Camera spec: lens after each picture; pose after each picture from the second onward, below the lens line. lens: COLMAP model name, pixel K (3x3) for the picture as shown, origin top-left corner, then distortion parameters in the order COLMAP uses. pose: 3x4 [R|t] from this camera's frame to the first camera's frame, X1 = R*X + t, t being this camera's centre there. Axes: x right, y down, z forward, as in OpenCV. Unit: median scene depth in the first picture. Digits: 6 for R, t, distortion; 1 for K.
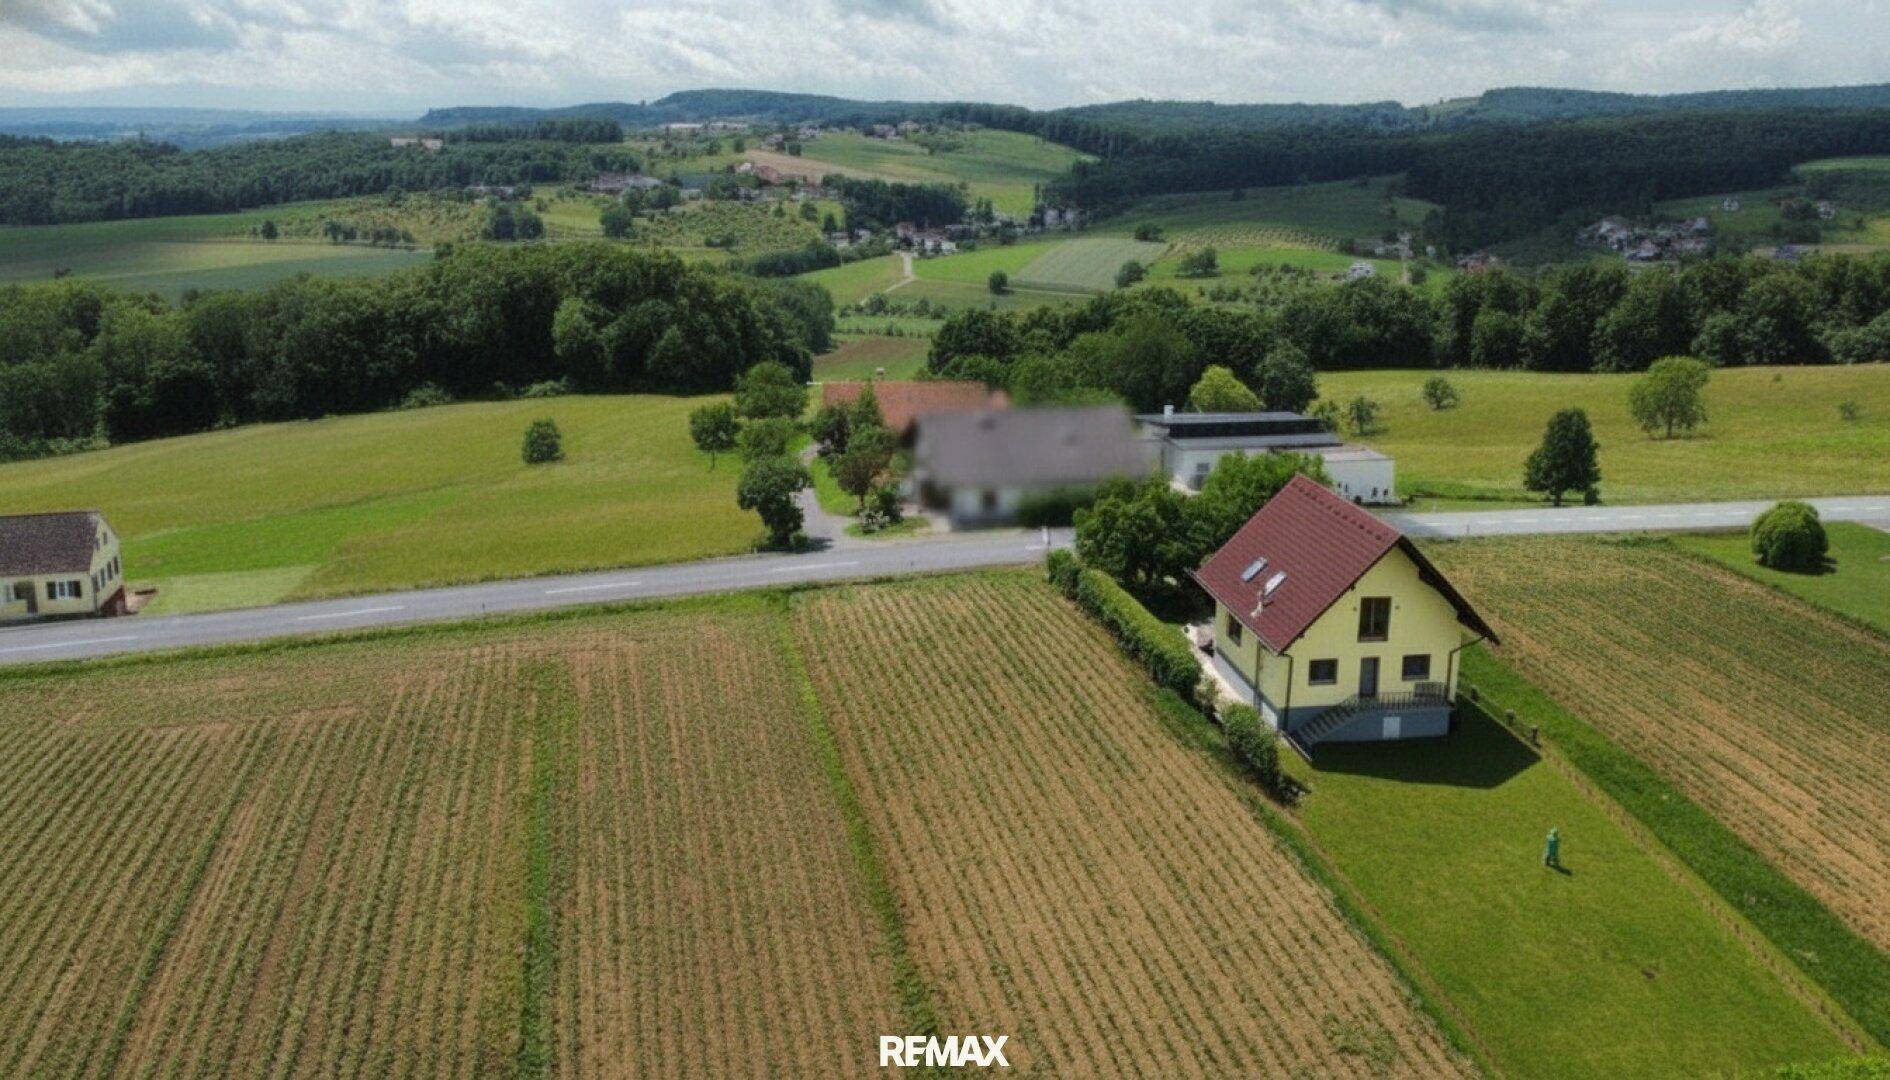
lens RADIAL K [[1435.1, 0, 996.7], [0, 1435.1, 546.3], [0, 0, 1]] dist [0.041808, -0.009518]
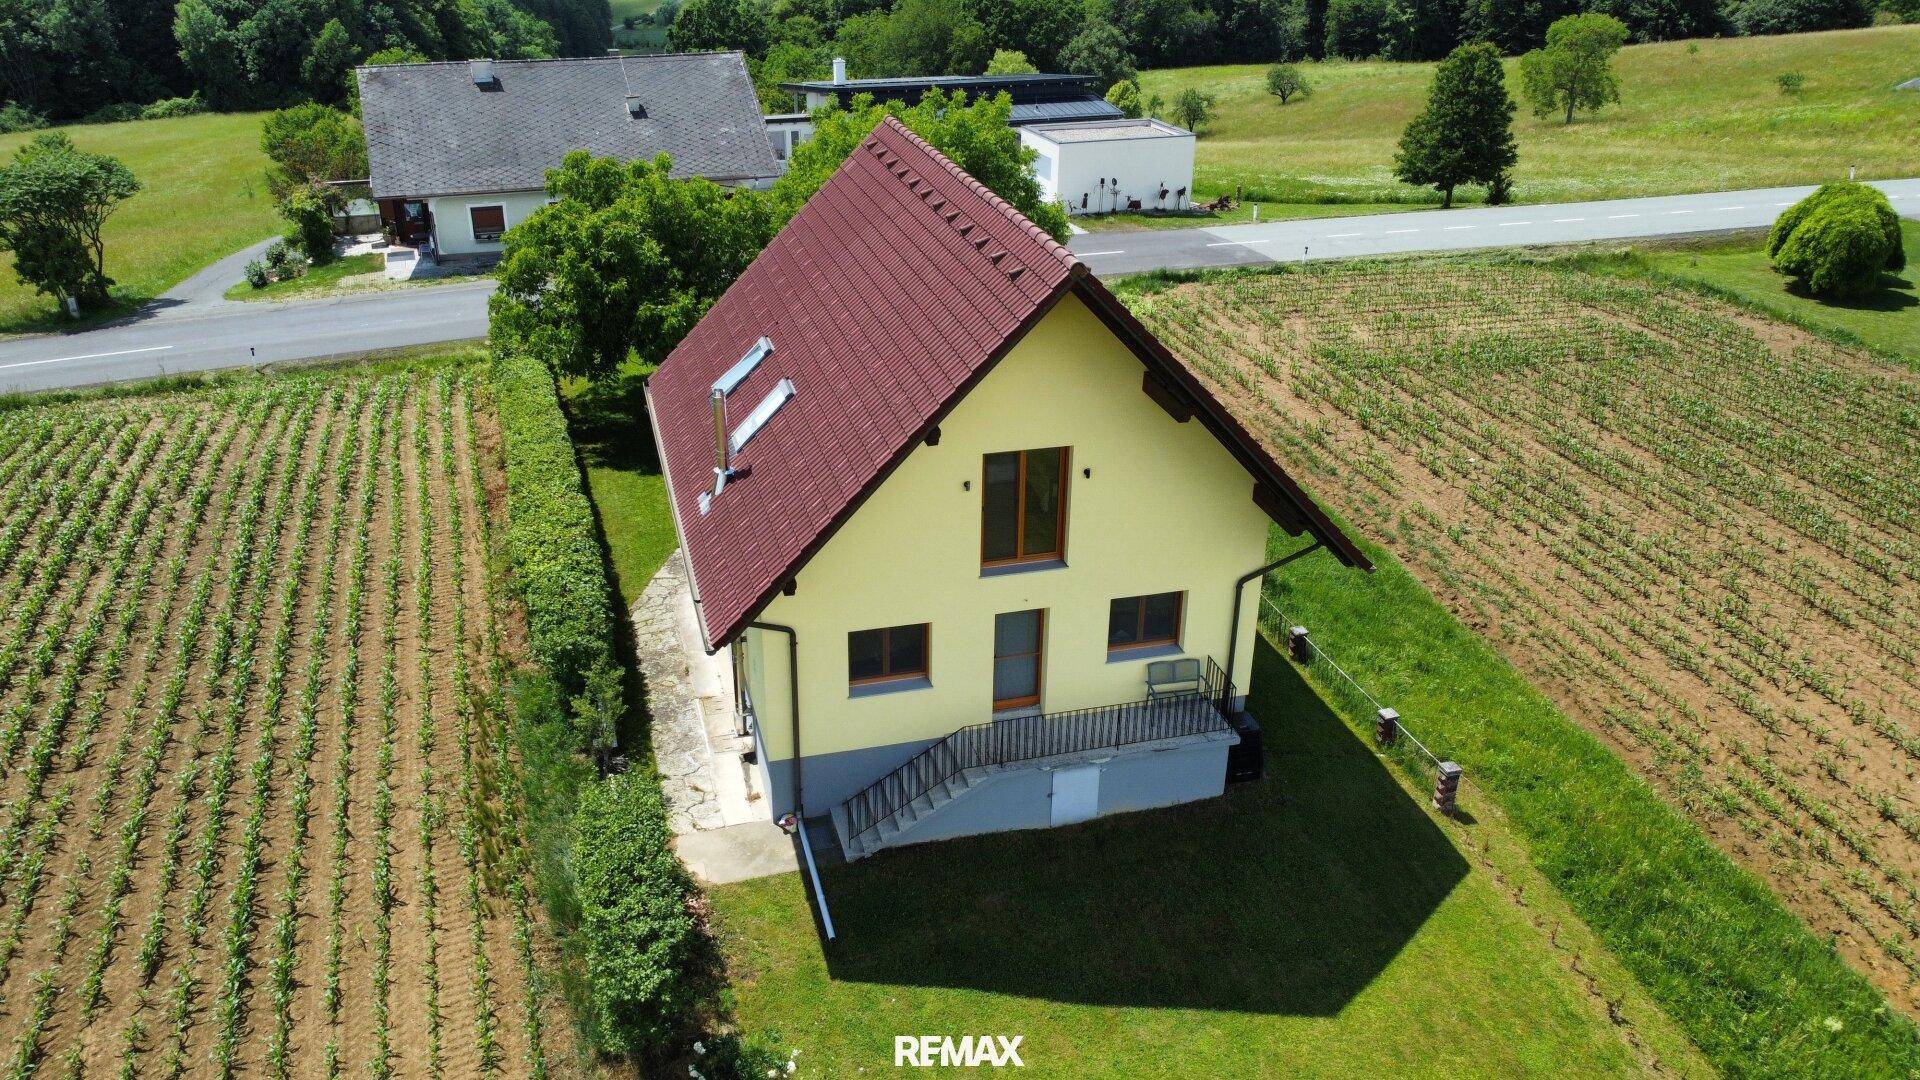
lens RADIAL K [[1442.6, 0, 960.0], [0, 1442.6, 540.0], [0, 0, 1]] dist [0.032289, -0.029437]
pose [[0.996611, -0.045807, 0.068323, 0.148758], [0.033267, 0.984093, 0.174514, -0.003068], [-0.075230, -0.171650, 0.982281, 0.436281]]
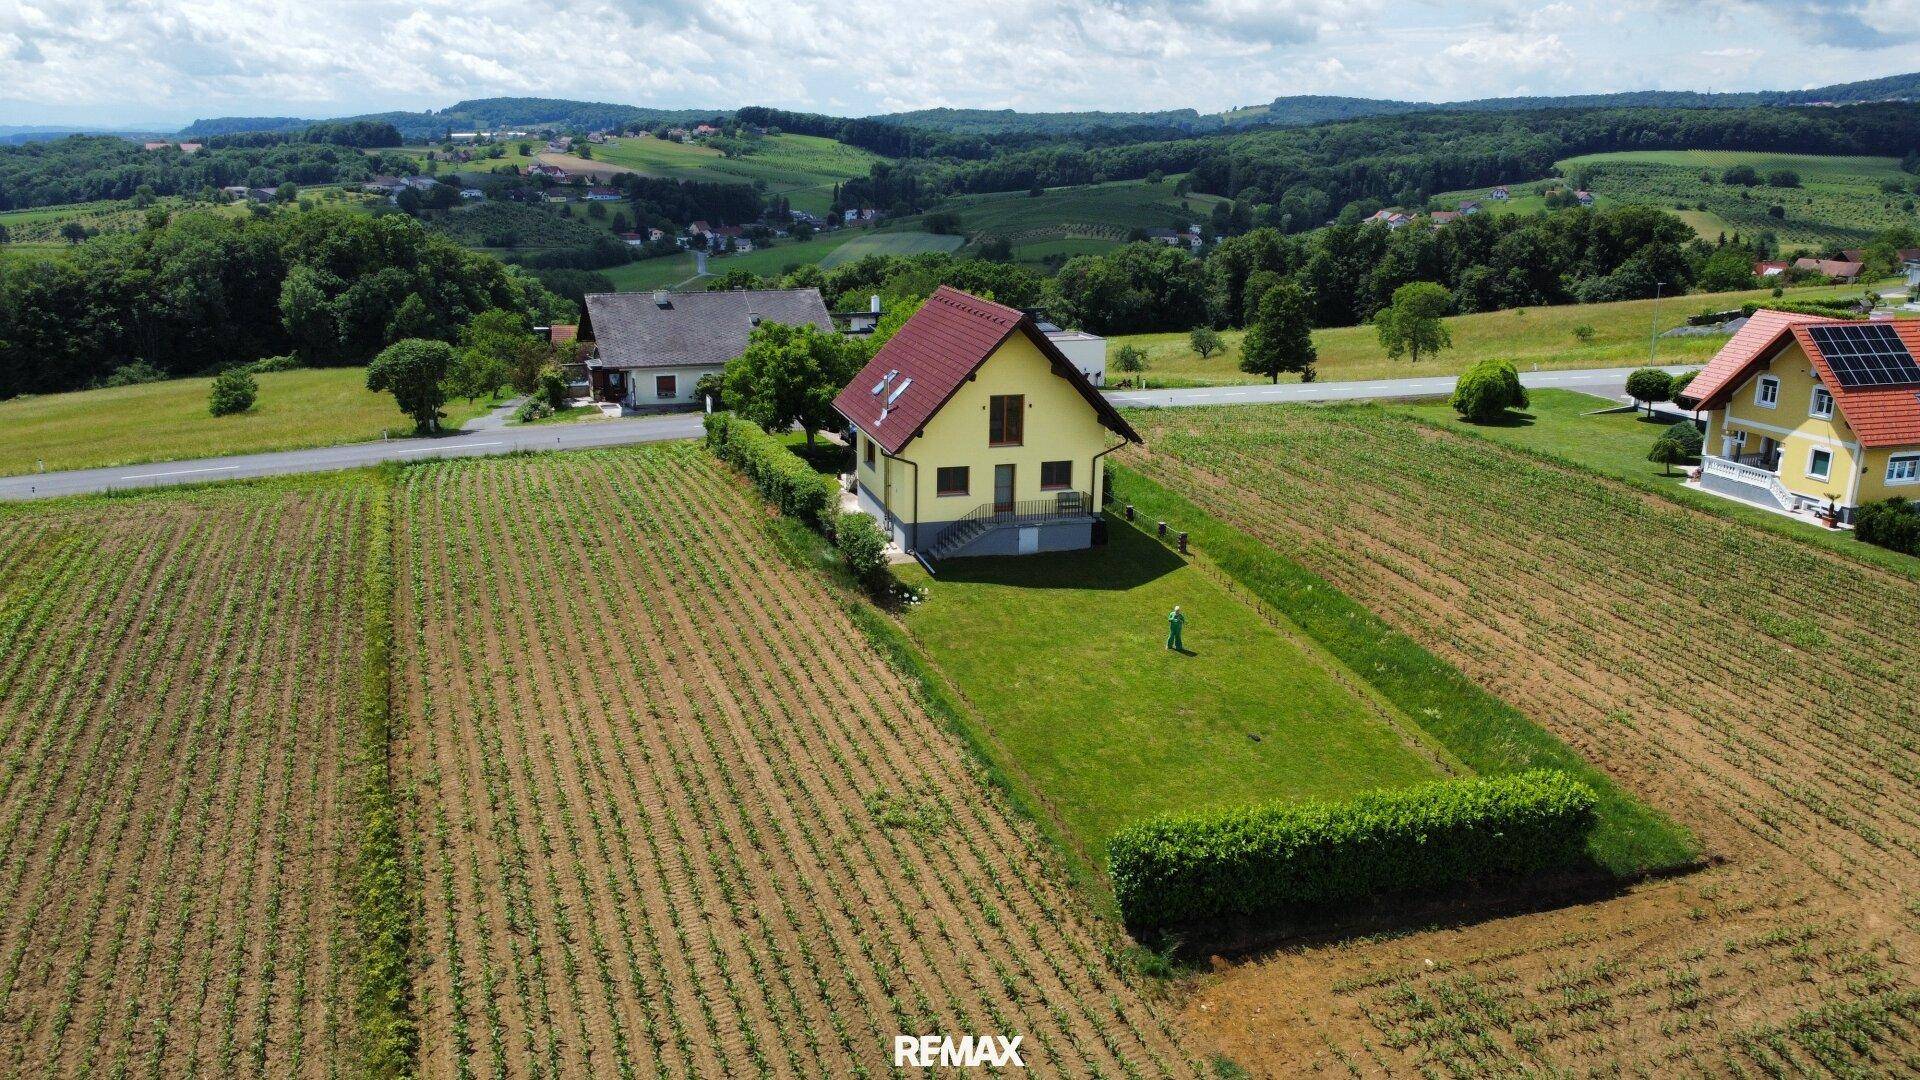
lens RADIAL K [[1442.6, 0, 960.0], [0, 1442.6, 540.0], [0, 0, 1]] dist [0.032289, -0.029437]
pose [[0.994405, -0.036593, 0.099097, 0.094678], [0.037696, 0.999246, -0.009287, 0.088908], [-0.098683, 0.012971, 0.995034, 0.070212]]
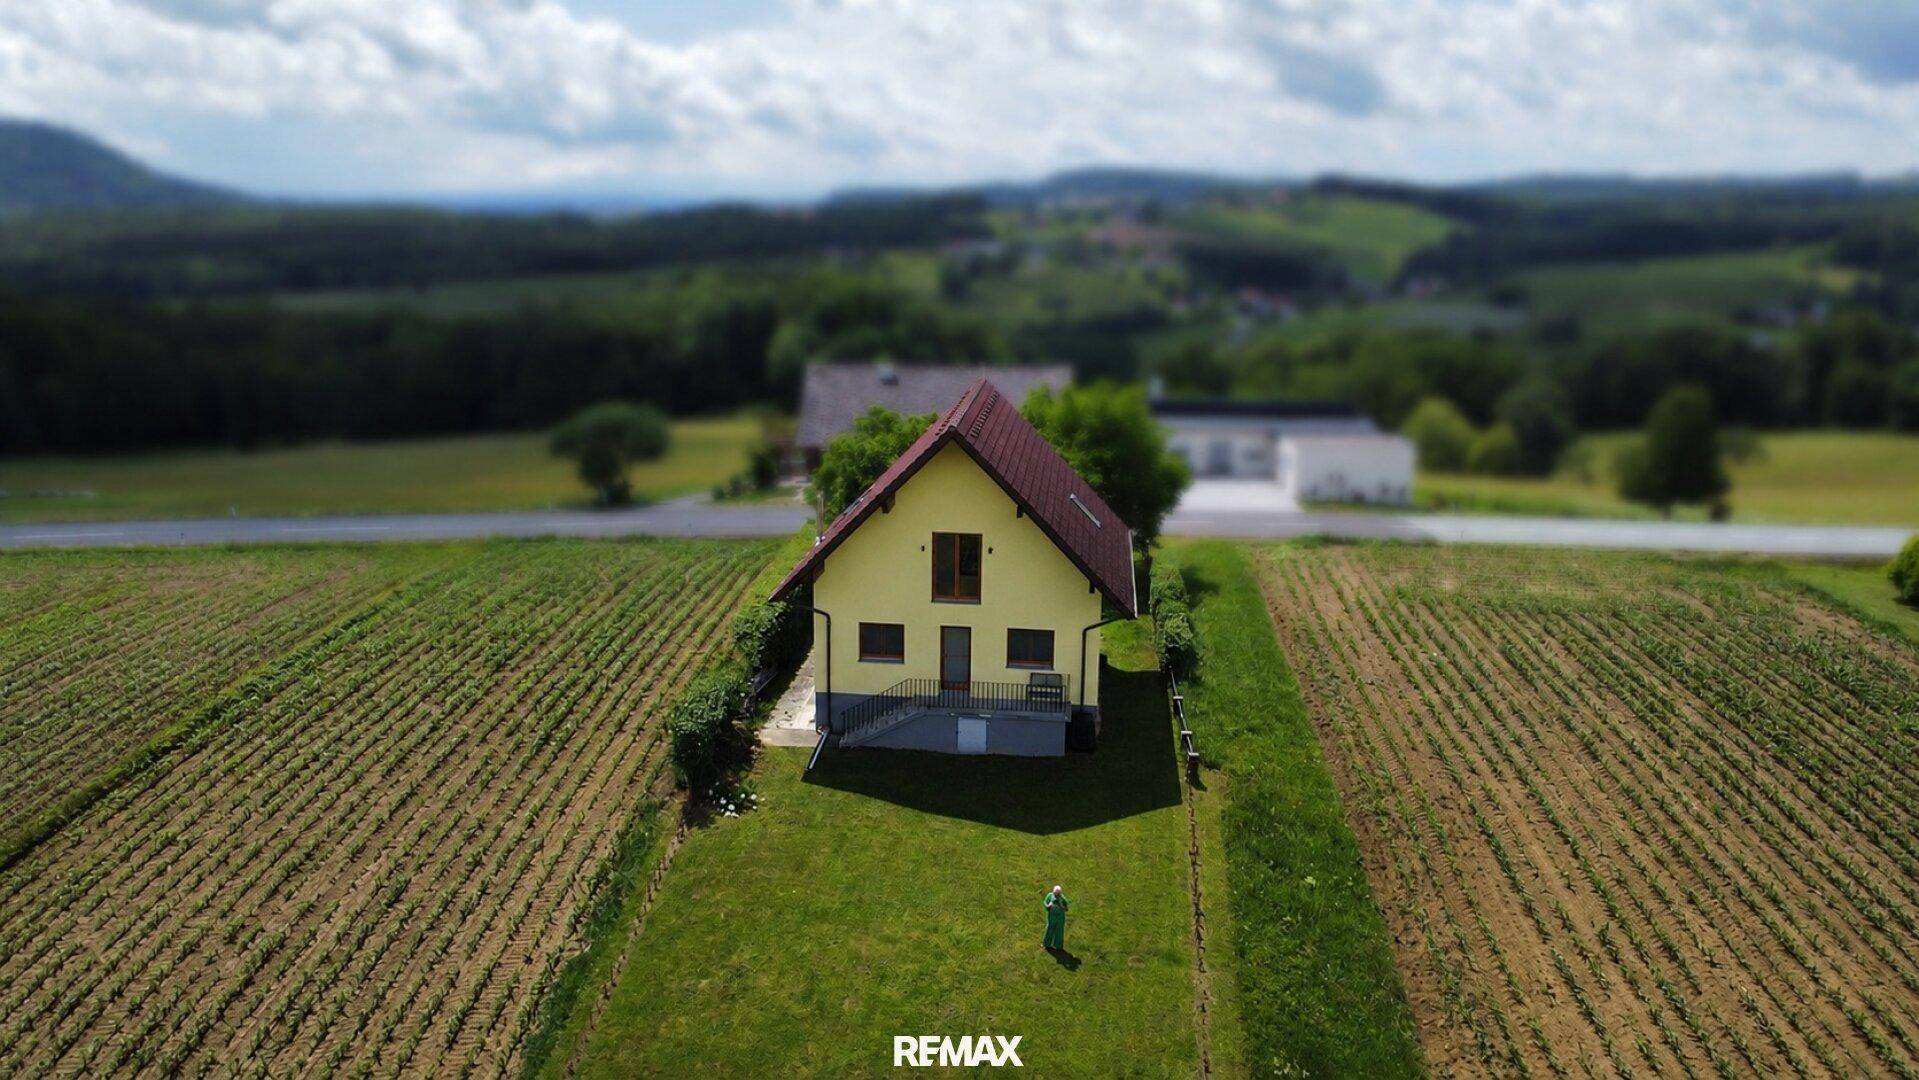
lens RADIAL K [[1441.8, 0, 959.5], [0, 1441.8, 540.0], [0, 0, 1]] dist [0.032289, -0.029437]
pose [[0.960966, 0.055511, -0.271040, 0.295380], [-0.070843, 0.996375, -0.047107, 0.046217], [0.267442, 0.064470, 0.961415, 0.246548]]
